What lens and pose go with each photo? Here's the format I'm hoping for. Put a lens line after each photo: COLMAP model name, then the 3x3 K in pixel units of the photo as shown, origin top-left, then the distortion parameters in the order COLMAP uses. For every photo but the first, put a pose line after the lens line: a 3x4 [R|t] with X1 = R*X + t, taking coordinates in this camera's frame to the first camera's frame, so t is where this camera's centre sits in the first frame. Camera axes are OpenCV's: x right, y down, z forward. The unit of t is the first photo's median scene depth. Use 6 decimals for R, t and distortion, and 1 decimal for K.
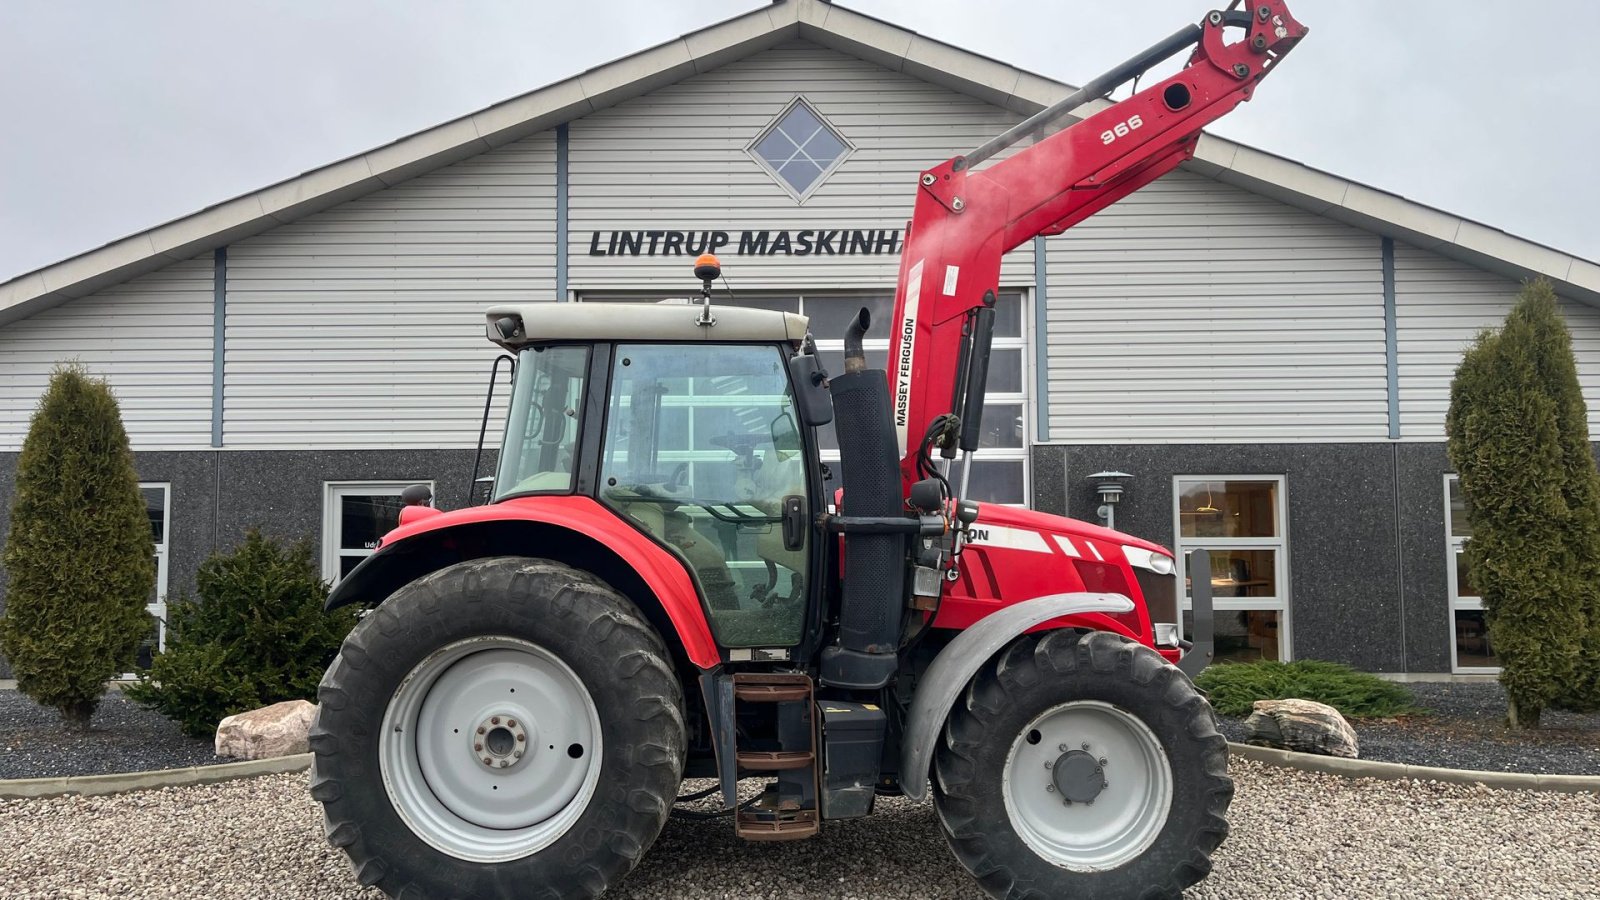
lens RADIAL K [[1206.4, 0, 803.2], [0, 1206.4, 446.6], [0, 0, 1]] dist [0.073894, -0.091917]
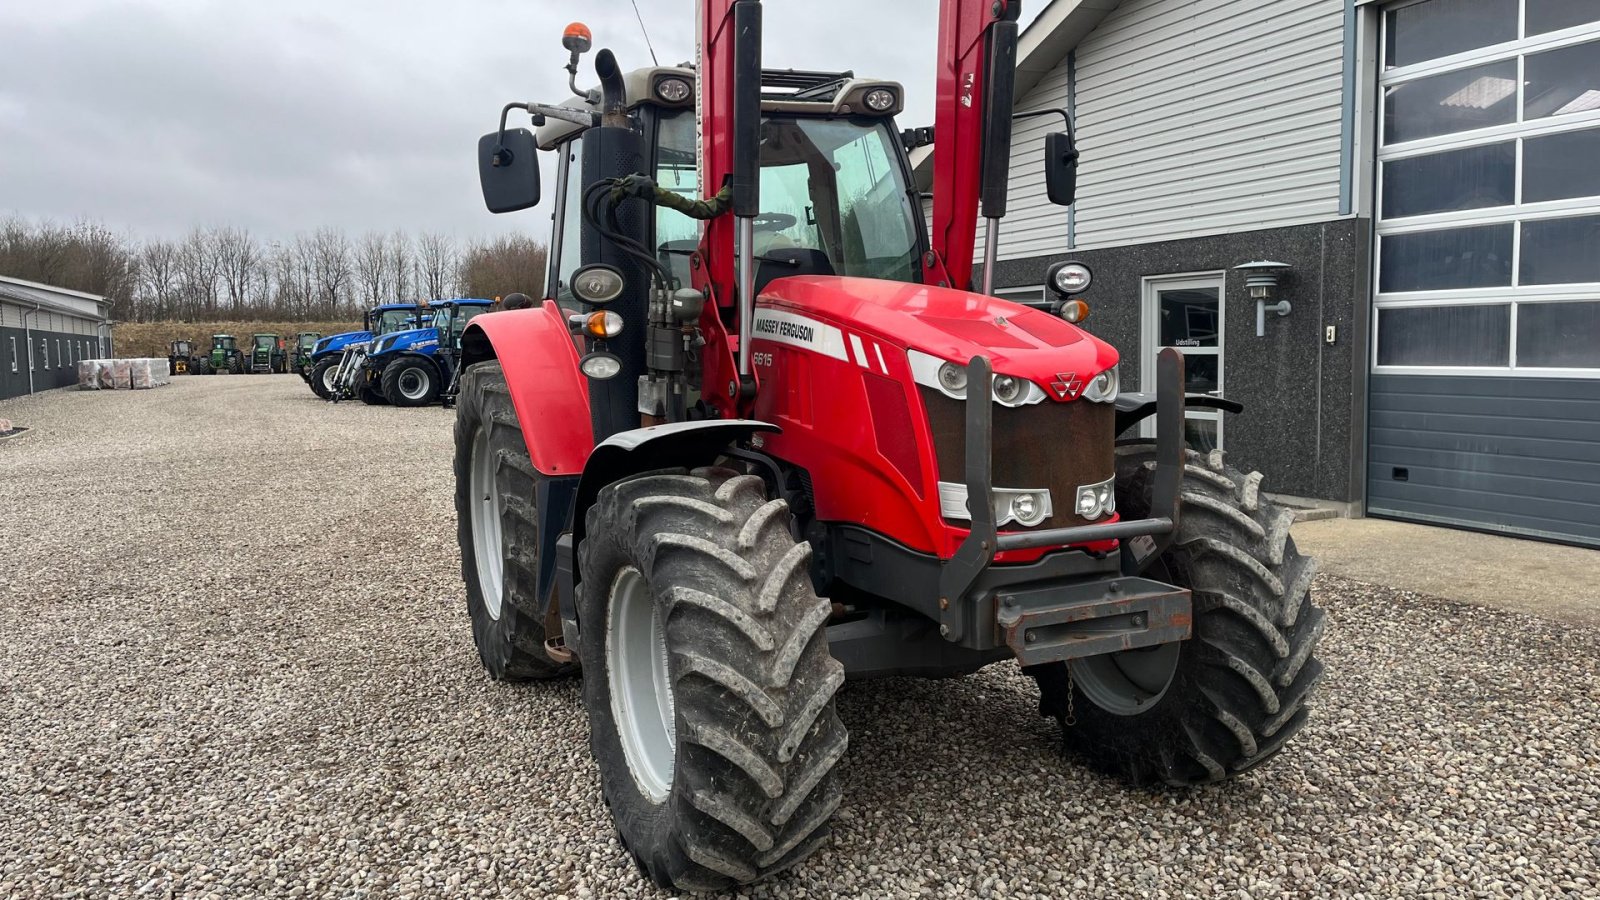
lens RADIAL K [[1206.4, 0, 785.4], [0, 1206.4, 446.9], [0, 0, 1]] dist [0.073894, -0.091917]
pose [[0.422930, 0.077164, -0.902871, 0.373692], [0.075188, 0.989944, 0.119826, 0.025293], [0.903038, -0.118563, 0.412875, 0.329555]]
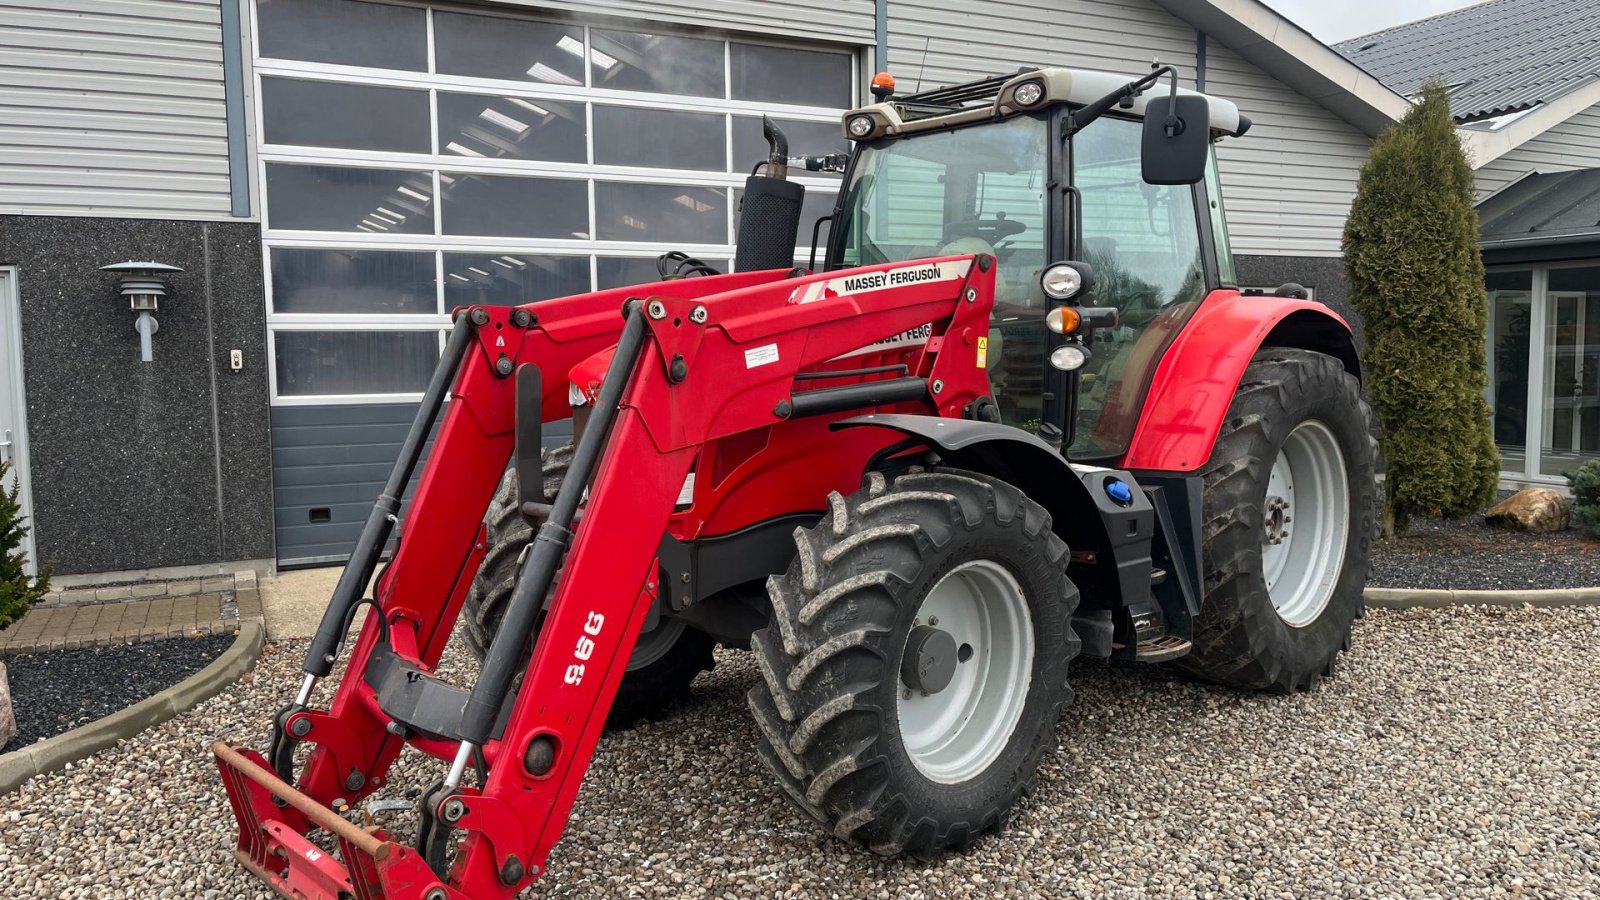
lens RADIAL K [[1206.4, 0, 801.6], [0, 1206.4, 446.9], [0, 0, 1]] dist [0.073894, -0.091917]
pose [[0.896074, -0.039143, 0.442176, -0.225399], [-0.023528, 0.990517, 0.135363, 0.025162], [-0.443281, -0.131699, 0.886655, 0.264981]]
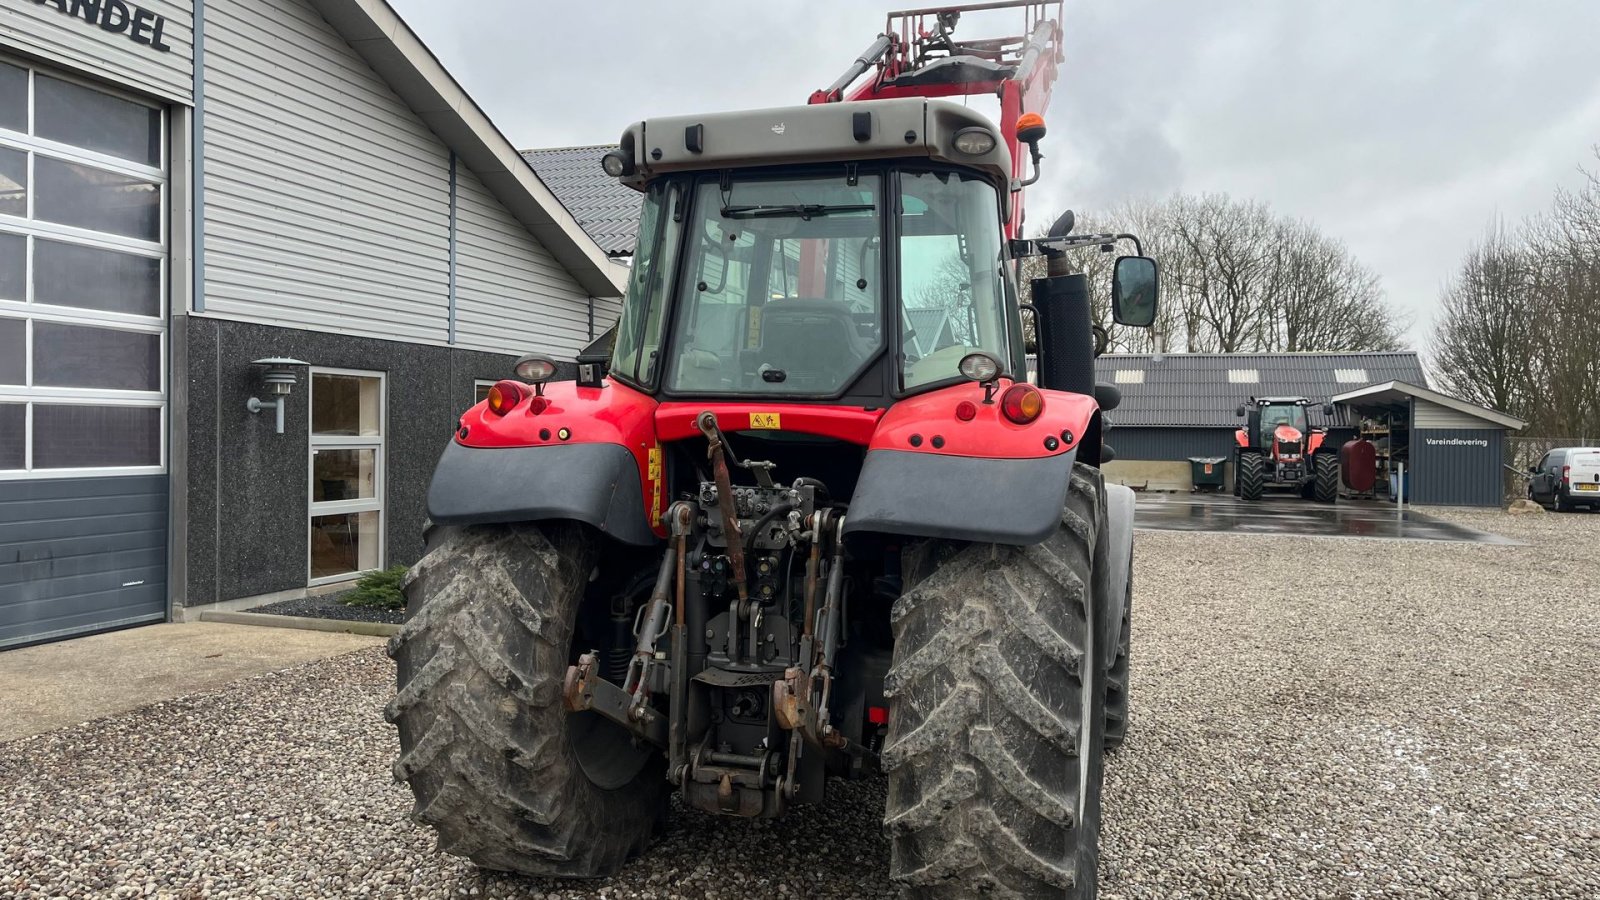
lens RADIAL K [[1206.4, 0, 797.6], [0, 1206.4, 440.4], [0, 0, 1]] dist [0.073894, -0.091917]
pose [[0.284994, 0.001749, 0.958528, -0.441583], [-0.074158, 0.997041, 0.020230, 0.033334], [-0.955656, -0.076848, 0.284281, 0.402650]]
